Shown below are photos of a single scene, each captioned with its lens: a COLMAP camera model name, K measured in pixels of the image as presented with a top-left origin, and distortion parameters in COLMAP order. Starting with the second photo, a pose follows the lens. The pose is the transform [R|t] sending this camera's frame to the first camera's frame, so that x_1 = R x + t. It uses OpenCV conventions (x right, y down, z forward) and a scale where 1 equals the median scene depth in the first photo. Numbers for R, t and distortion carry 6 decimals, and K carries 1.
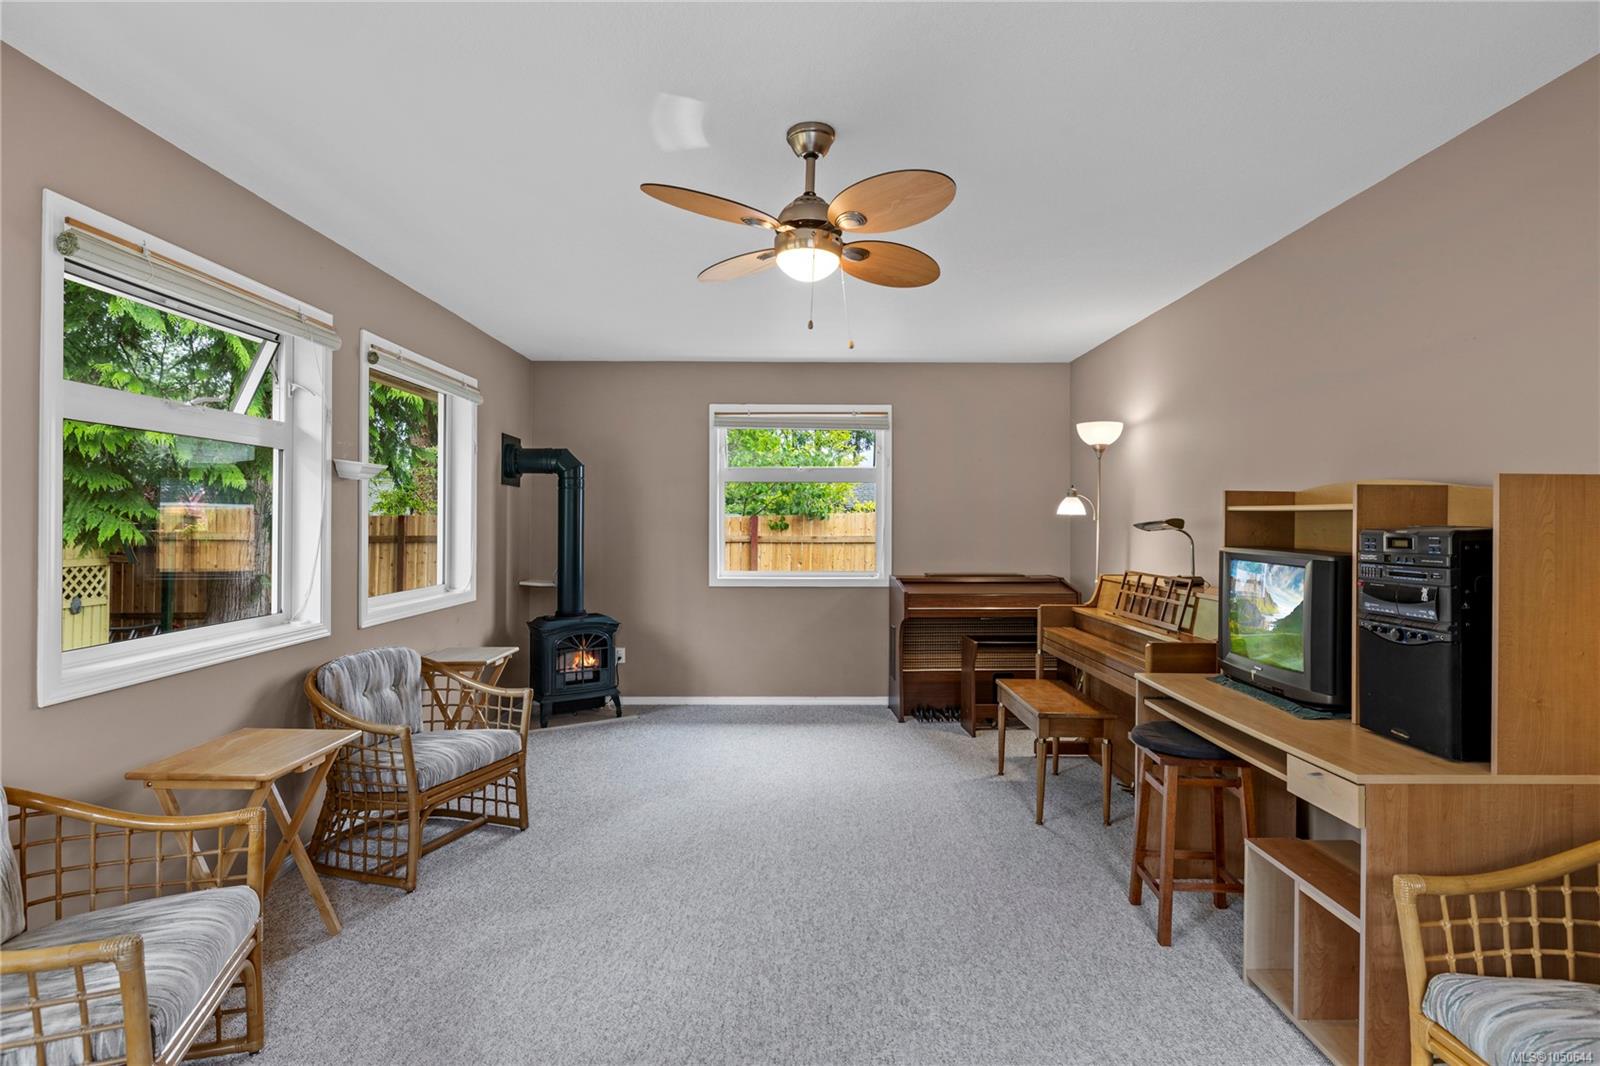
lens RADIAL K [[843.2, 0, 801.6], [0, 843.2, 507.0], [0, 0, 1]] dist [-0.002314, 0.000225]
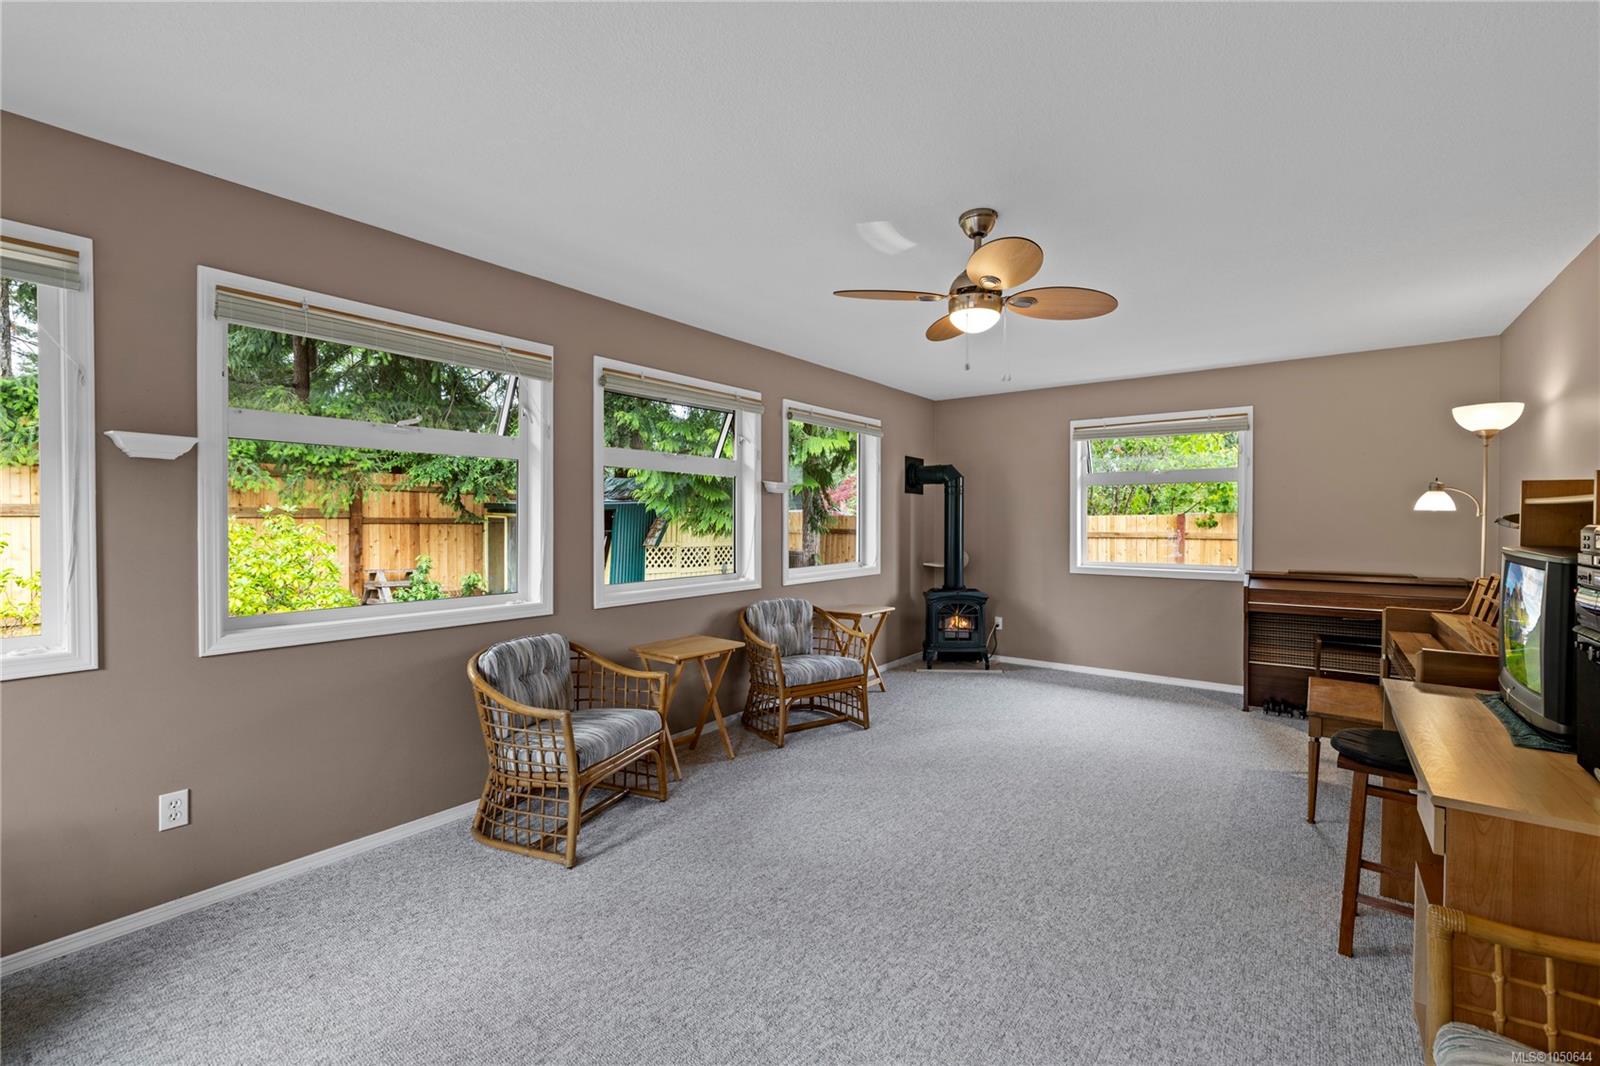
lens RADIAL K [[678.8, 0, 801.3], [0, 678.8, 517.9], [0, 0, 1]] dist [0.001138, 0.000197]
pose [[0.787212, -0.002868, -0.616676, 0.296162], [0.011460, 0.999885, 0.009979, 0.002615], [0.616576, -0.014923, 0.787154, 0.004754]]
